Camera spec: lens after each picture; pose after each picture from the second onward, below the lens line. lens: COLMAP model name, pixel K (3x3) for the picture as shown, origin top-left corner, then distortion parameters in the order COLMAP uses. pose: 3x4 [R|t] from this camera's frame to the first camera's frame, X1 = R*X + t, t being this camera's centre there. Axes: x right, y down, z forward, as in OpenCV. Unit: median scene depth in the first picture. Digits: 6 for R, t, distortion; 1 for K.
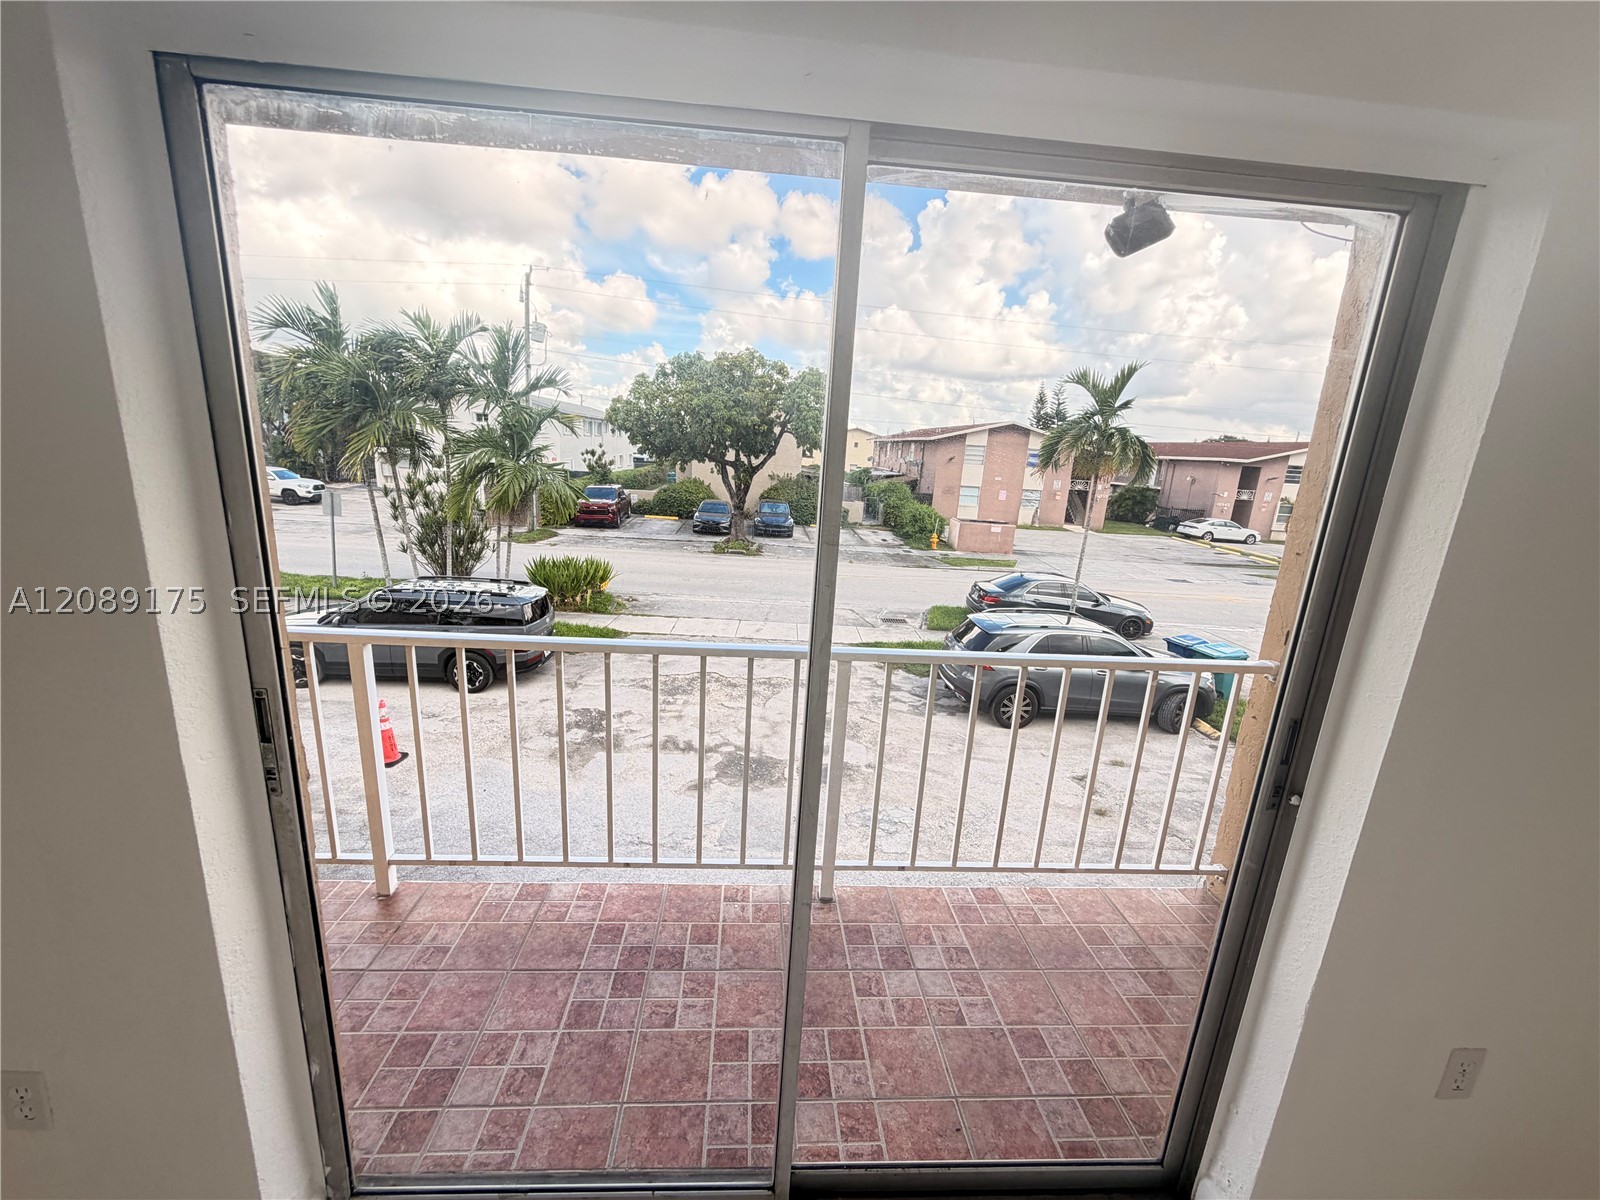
lens RADIAL K [[641.6, 0, 800.5], [0, 641.6, 599.6], [0, 0, 1]] dist [0.002098, -0.001097]
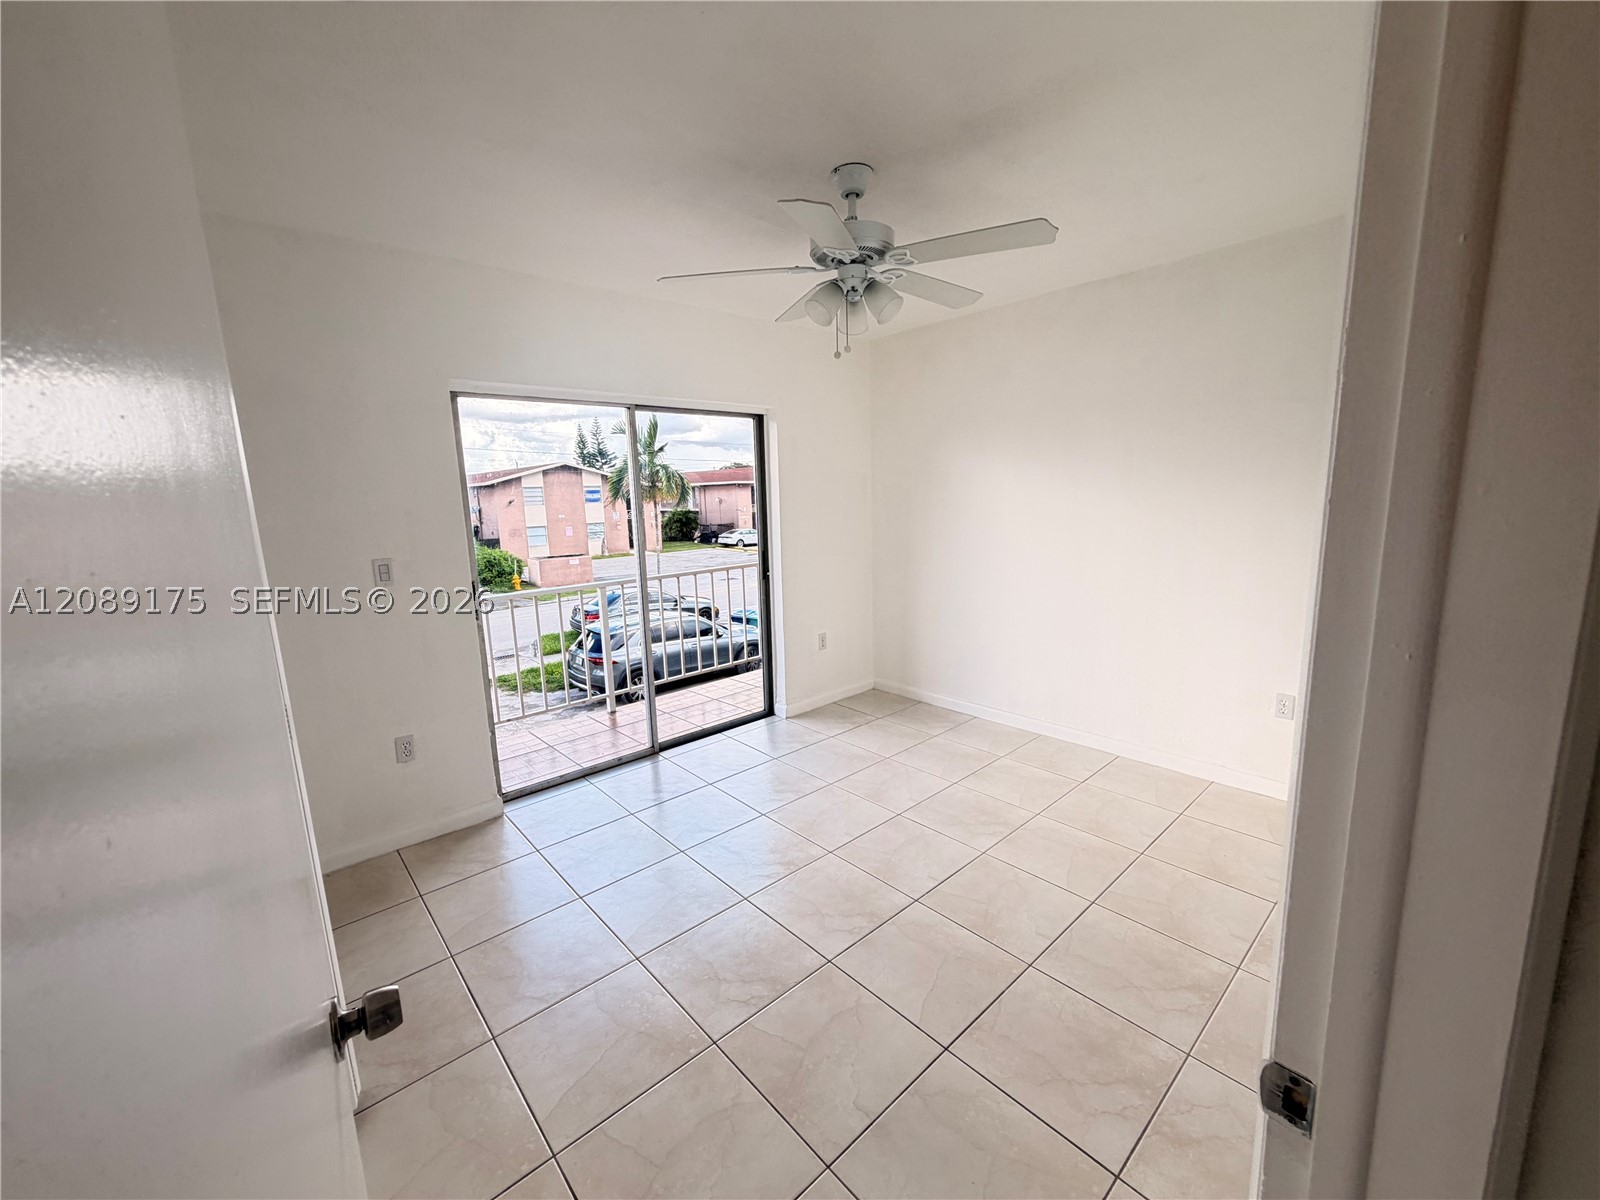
lens RADIAL K [[641.6, 0, 792.4], [0, 641.6, 600.8], [0, 0, 1]] dist [0.002098, -0.001097]
pose [[0.789372, -0.184317, 0.585593, -0.052425], [0.215979, 0.976264, 0.016144, 0.017425], [-0.574669, 0.113733, 0.810444, -0.082176]]
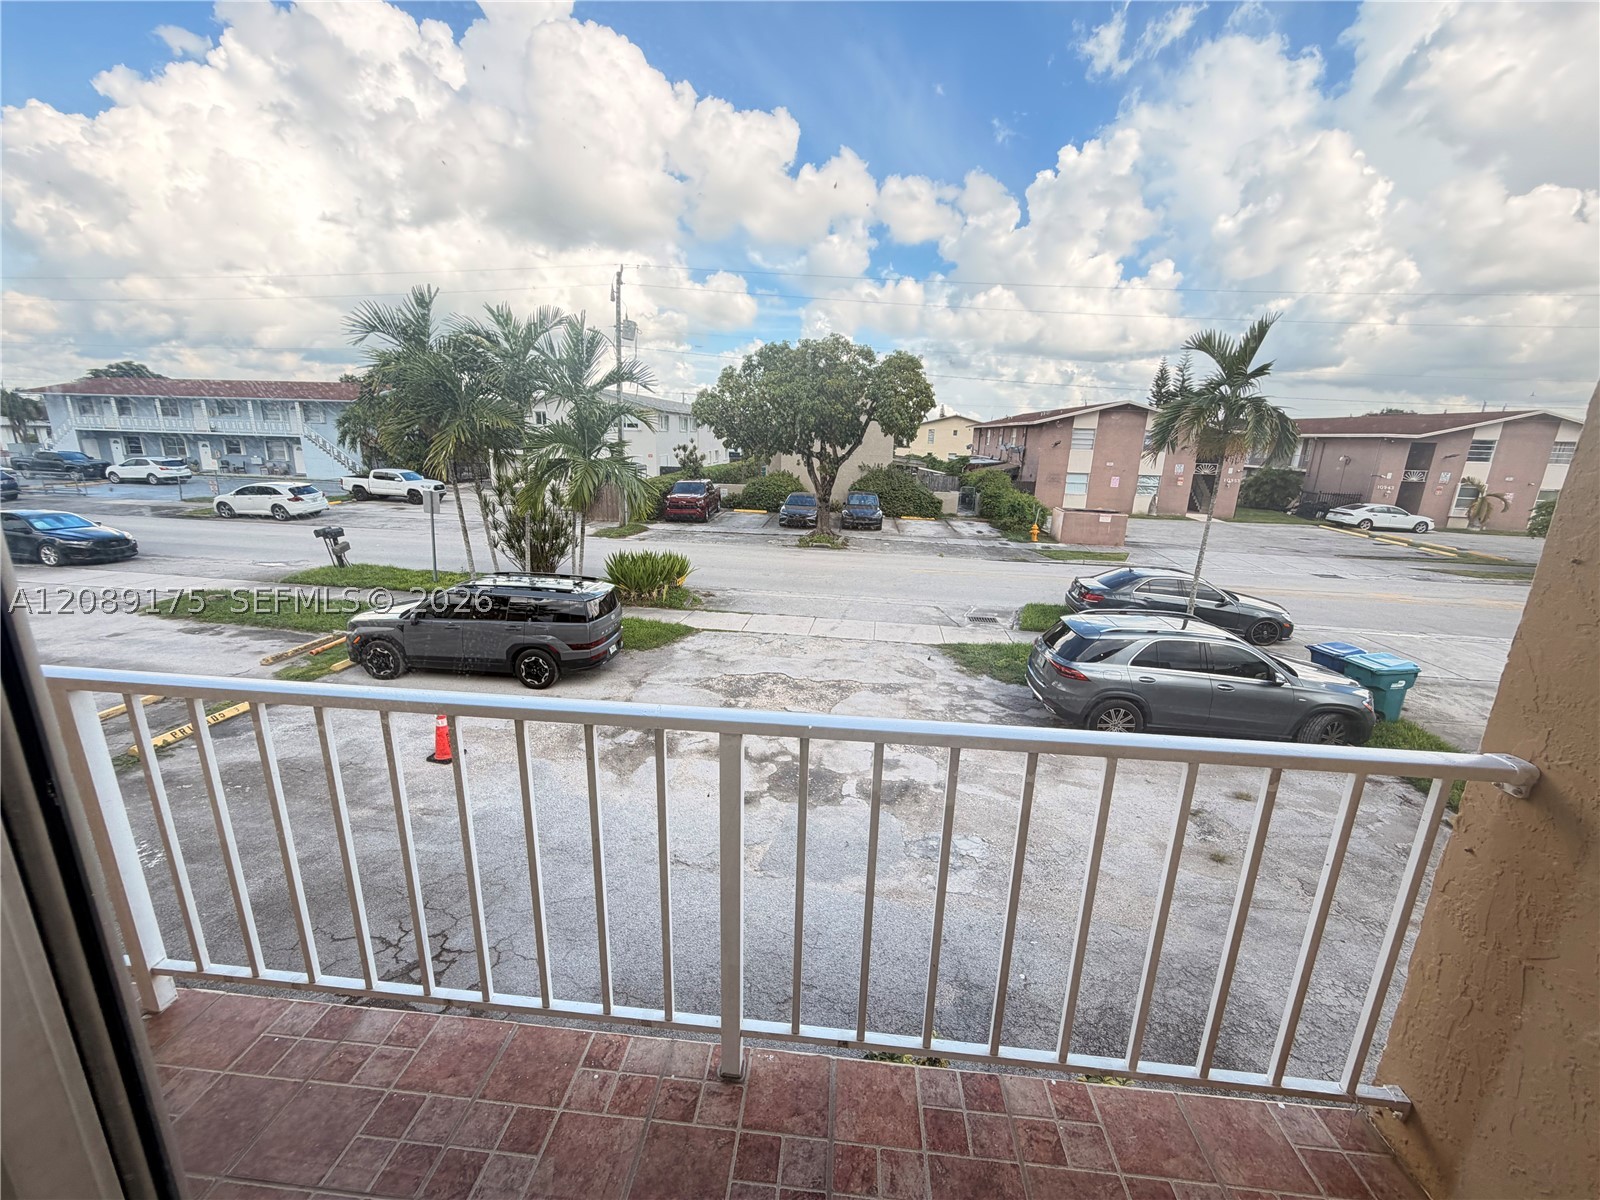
lens RADIAL K [[641.6, 0, 801.6], [0, 641.6, 595.4], [0, 0, 1]] dist [0.002098, -0.001097]
pose [[0.988224, 0.007030, -0.152849, 0.019025], [-0.006249, 0.999965, 0.005588, -0.003456], [0.152883, -0.004567, 0.988234, 0.031667]]
